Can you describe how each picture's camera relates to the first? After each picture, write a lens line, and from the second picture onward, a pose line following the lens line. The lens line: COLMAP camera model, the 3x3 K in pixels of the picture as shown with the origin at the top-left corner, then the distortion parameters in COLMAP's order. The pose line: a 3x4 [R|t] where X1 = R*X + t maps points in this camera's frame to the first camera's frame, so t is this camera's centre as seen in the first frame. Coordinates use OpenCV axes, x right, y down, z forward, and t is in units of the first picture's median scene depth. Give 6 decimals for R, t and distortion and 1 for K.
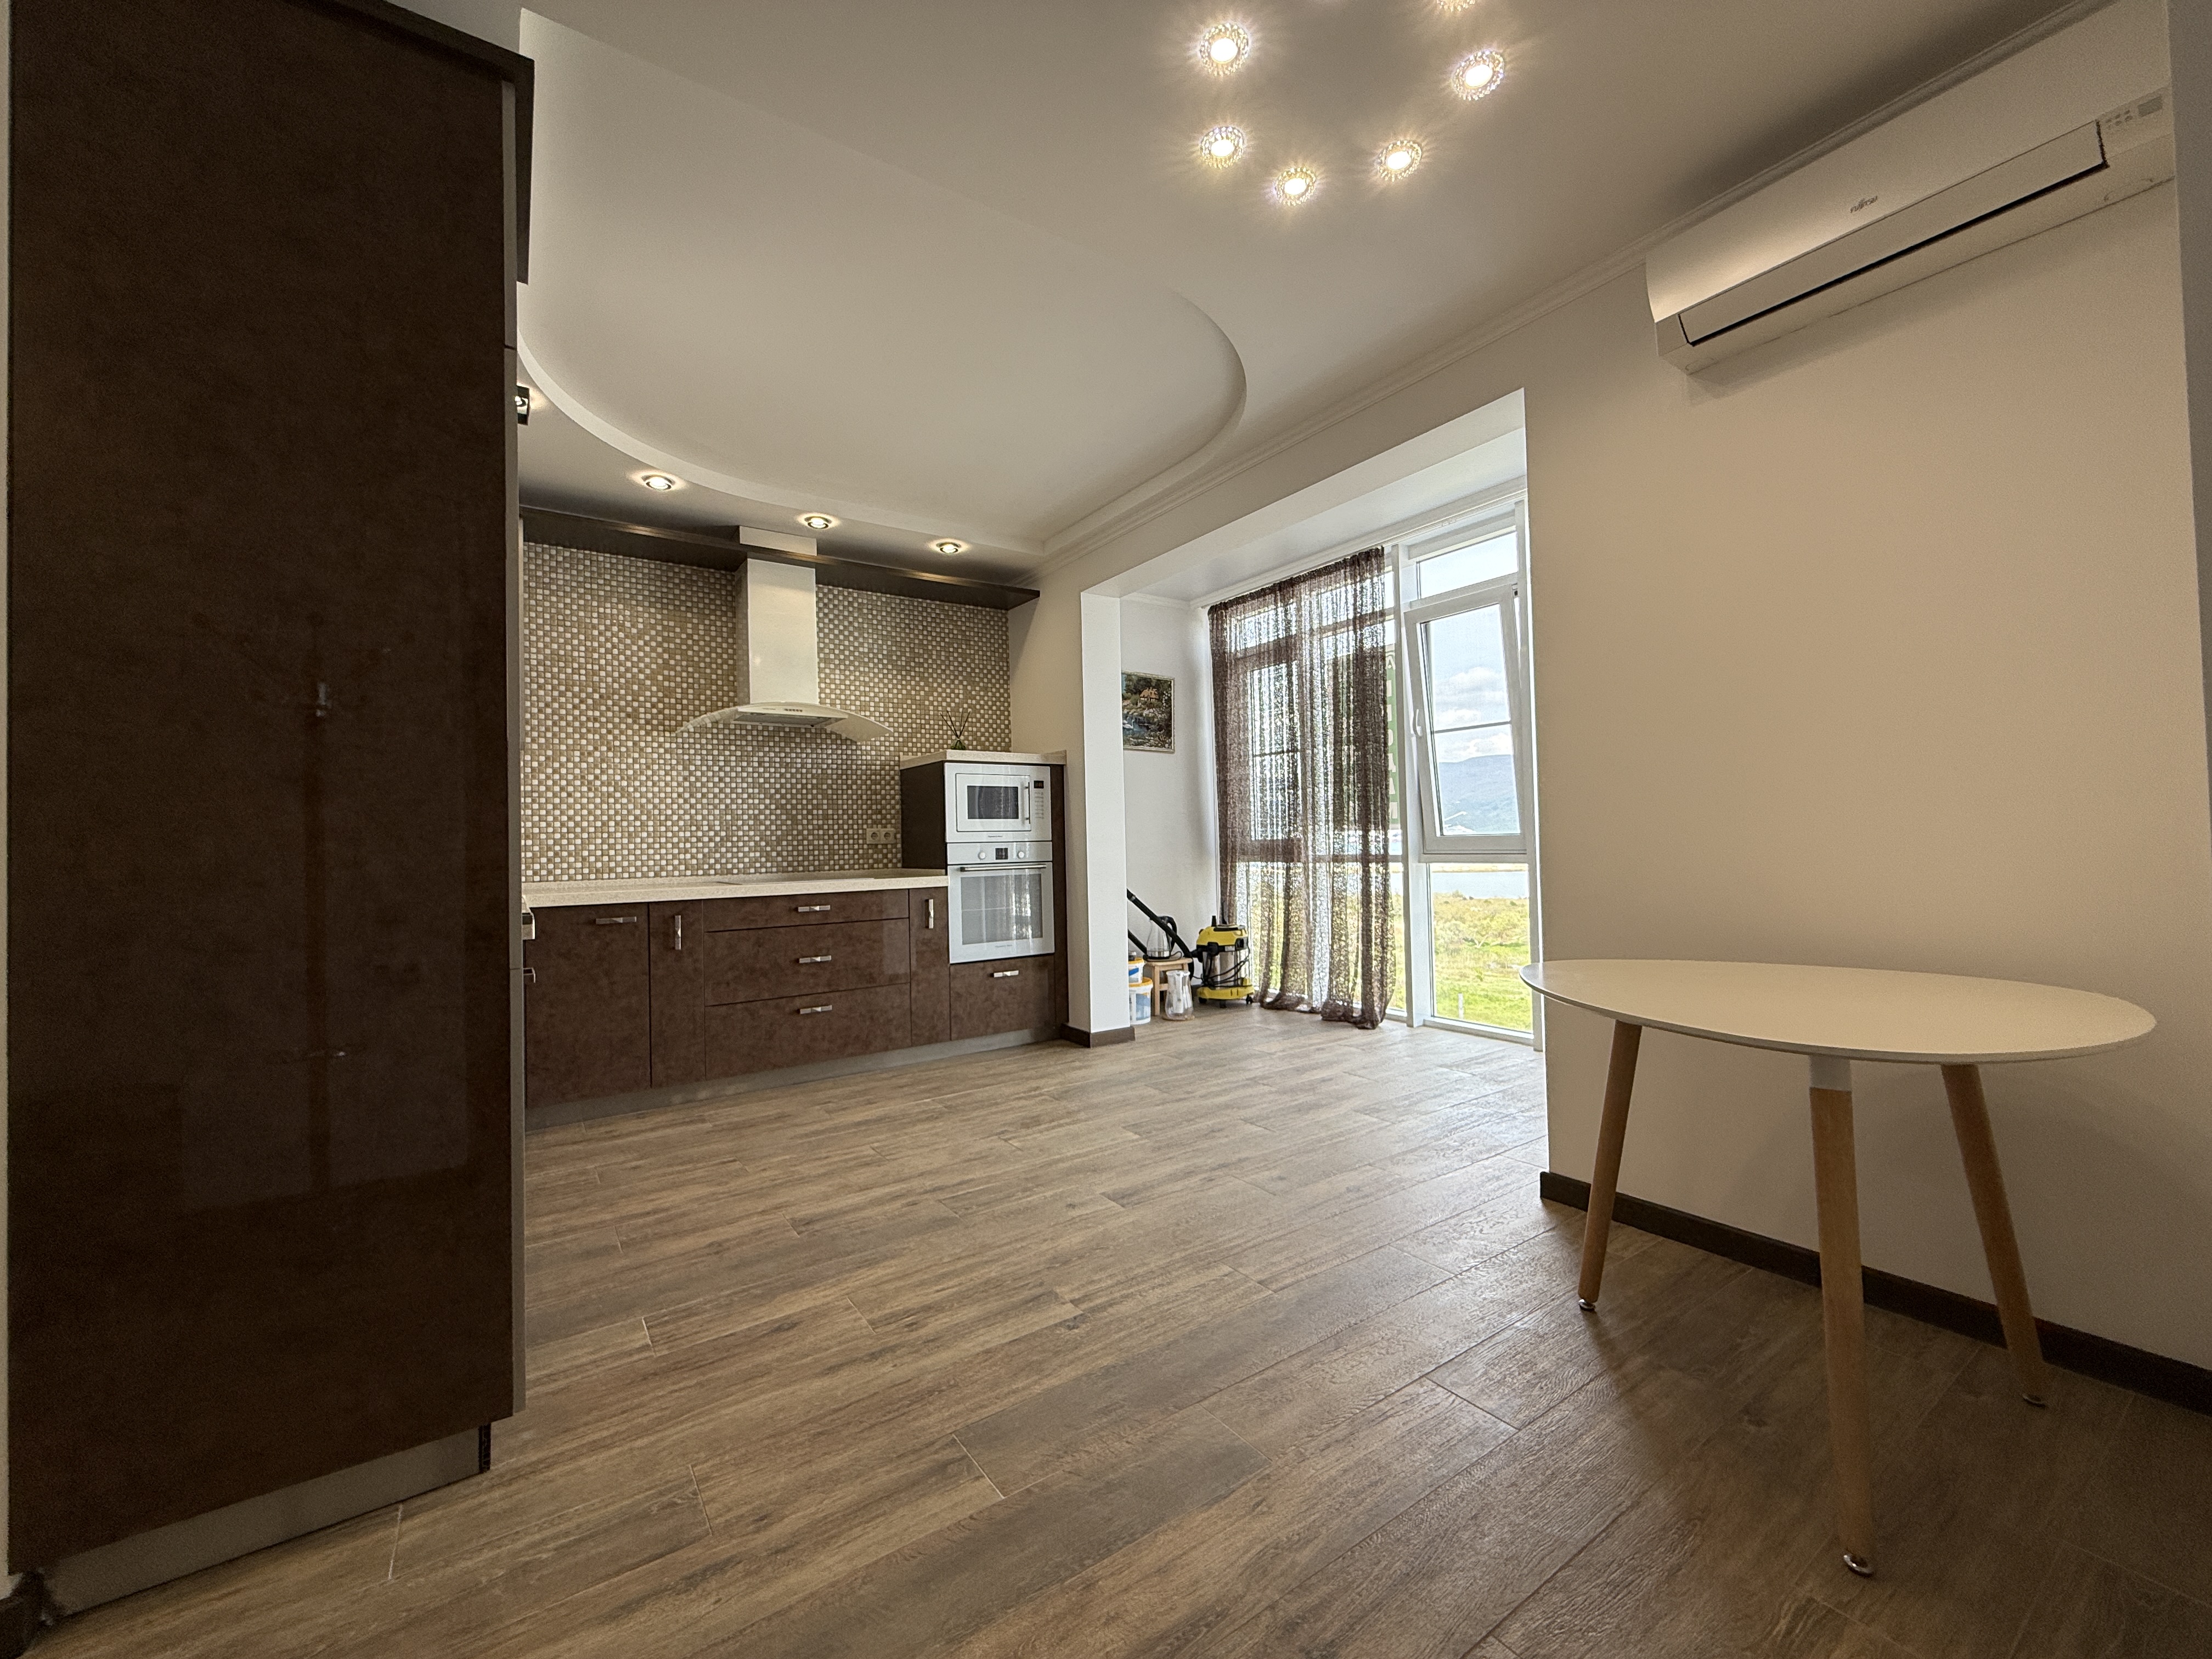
lens RADIAL K [[881.6, 0, 1101.1], [0, 881.6, 828.5], [0, 0, 1]] dist [0.001545, -0.000857]
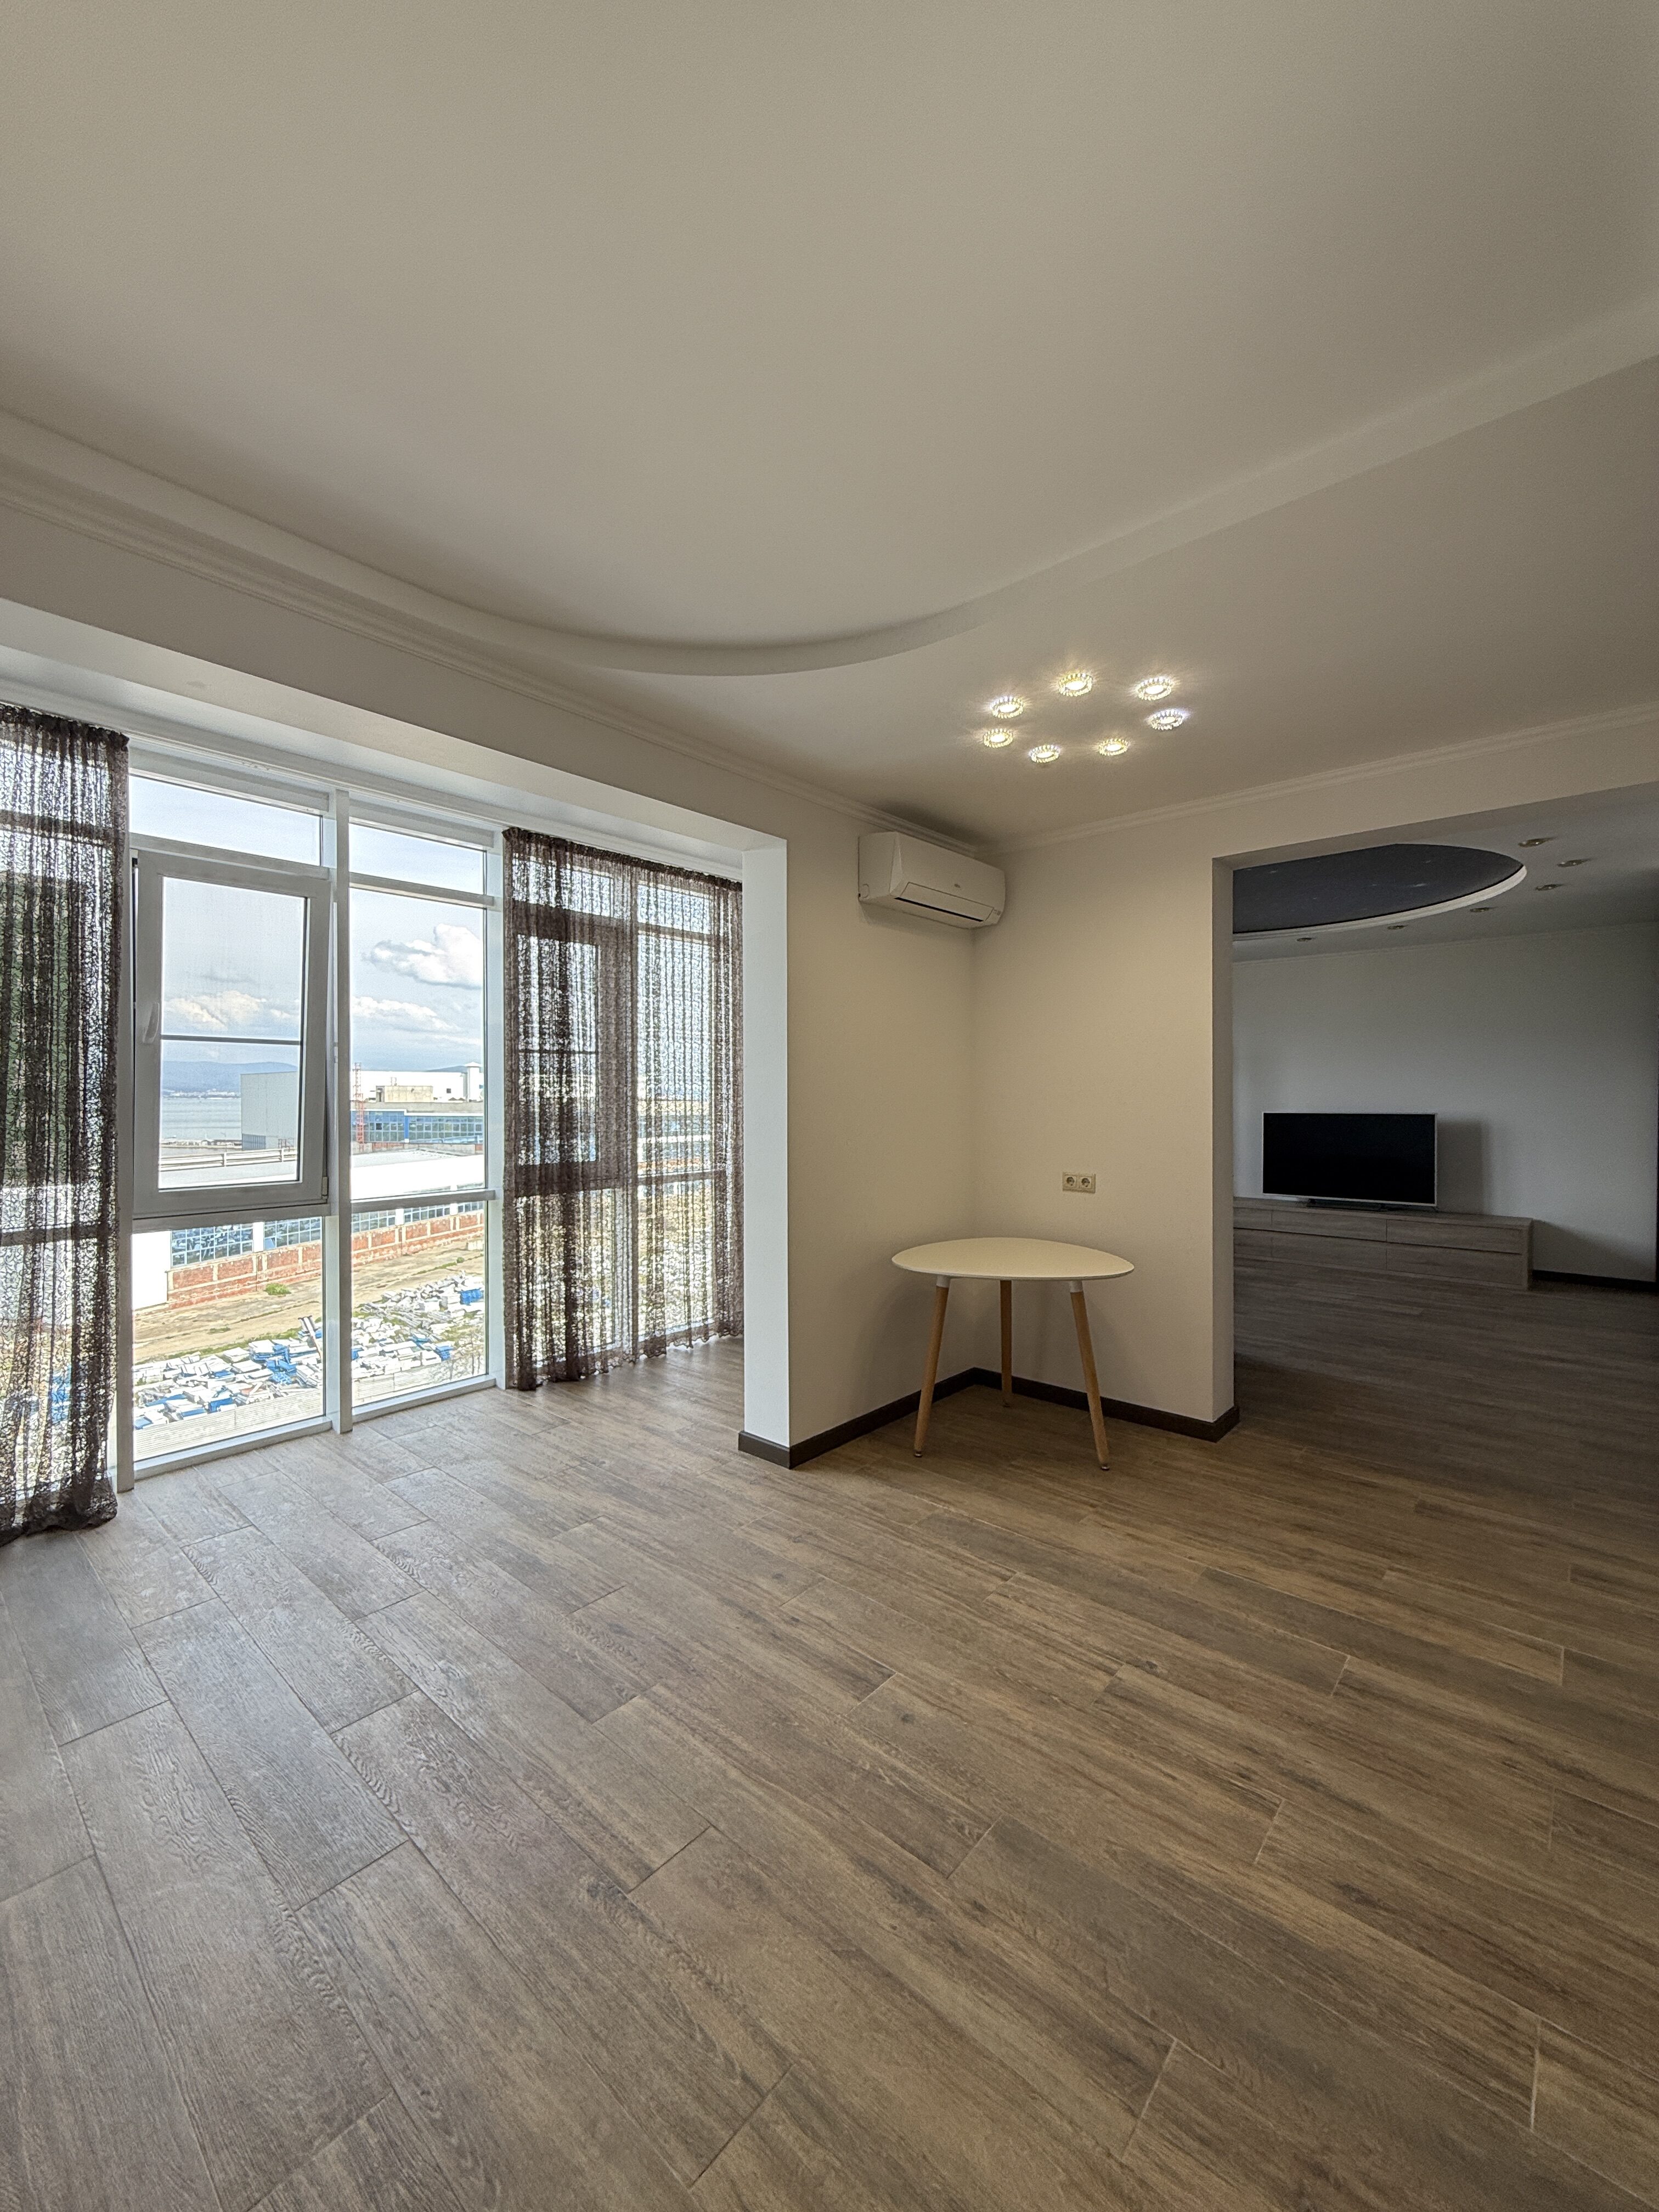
lens RADIAL K [[881.6, 0, 834.7], [0, 881.6, 1101.3], [0, 0, 1]] dist [0.001545, -0.000857]
pose [[-0.254335, 0.017492, 0.966958, -0.496404], [-0.007435, 0.999772, -0.020041, -0.061293], [-0.967088, -0.012286, -0.254147, 0.811859]]
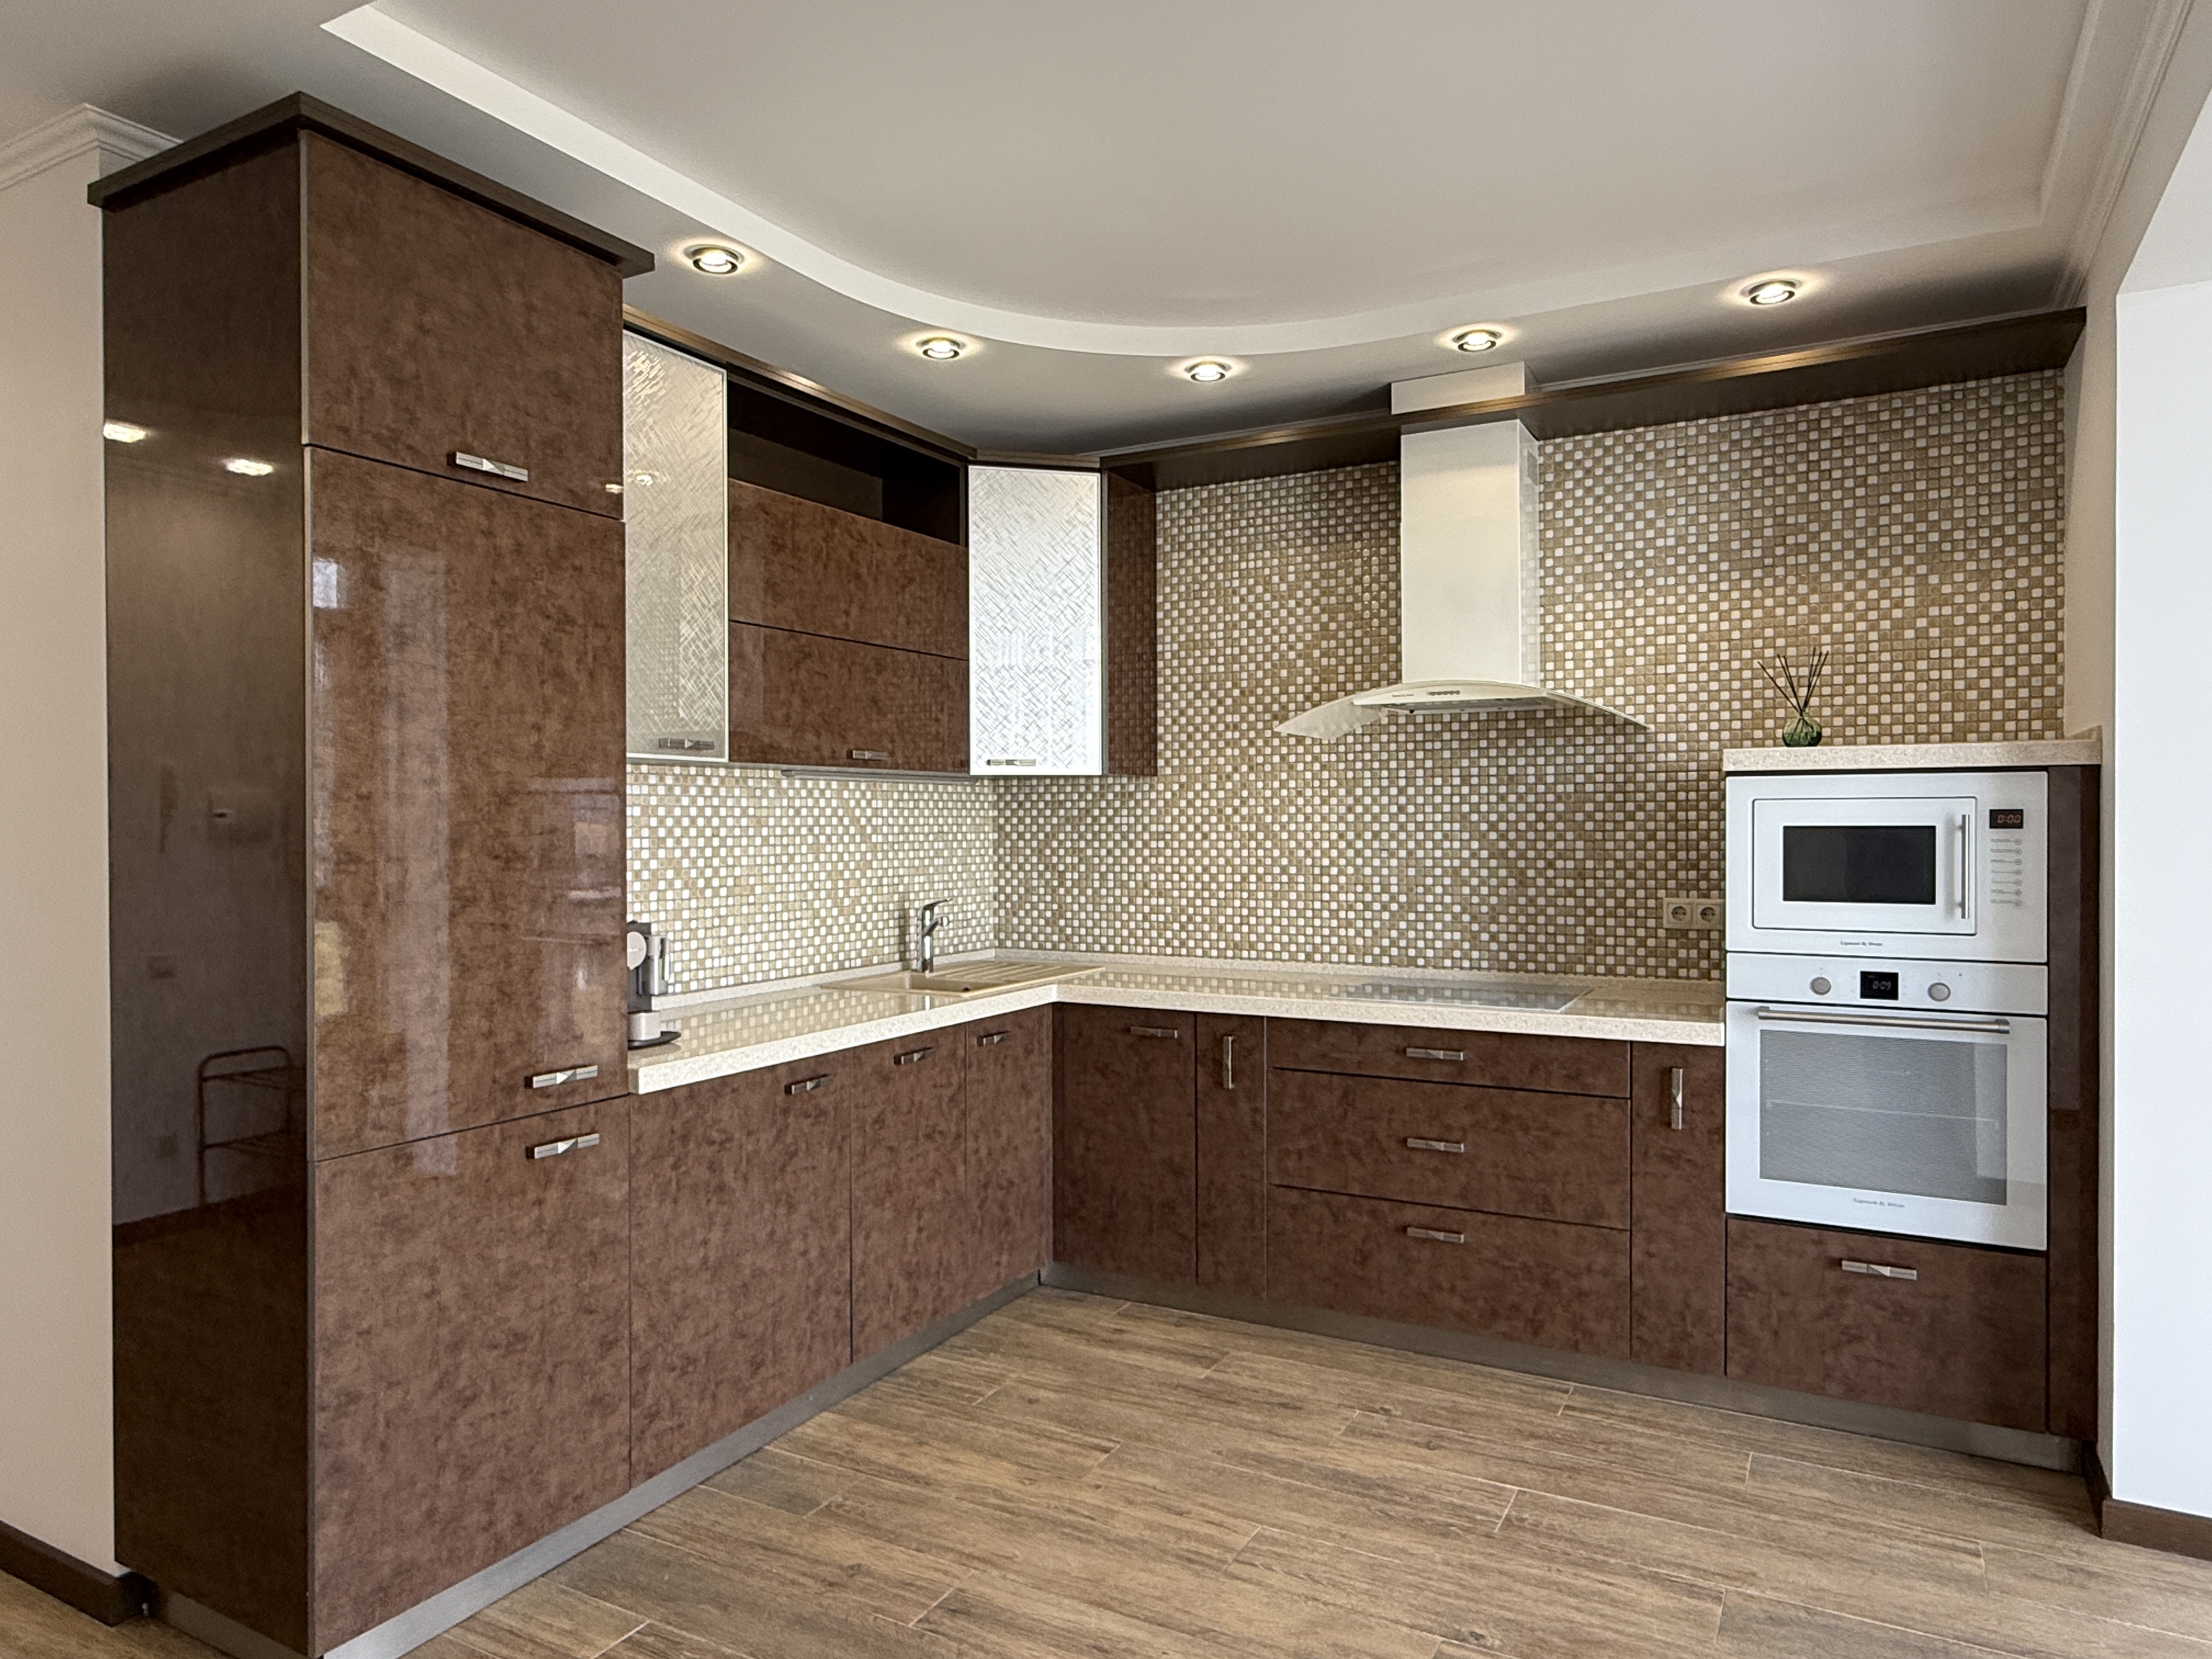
lens RADIAL K [[1382.5, 0, 1103.3], [0, 1382.5, 834.3], [0, 0, 1]] dist [0.000744, -0.000592]
pose [[0.450200, 0.029903, -0.892427, 0.348060], [0.007382, 0.999280, 0.037208, -0.080282], [0.892897, -0.023339, 0.449655, 0.418774]]
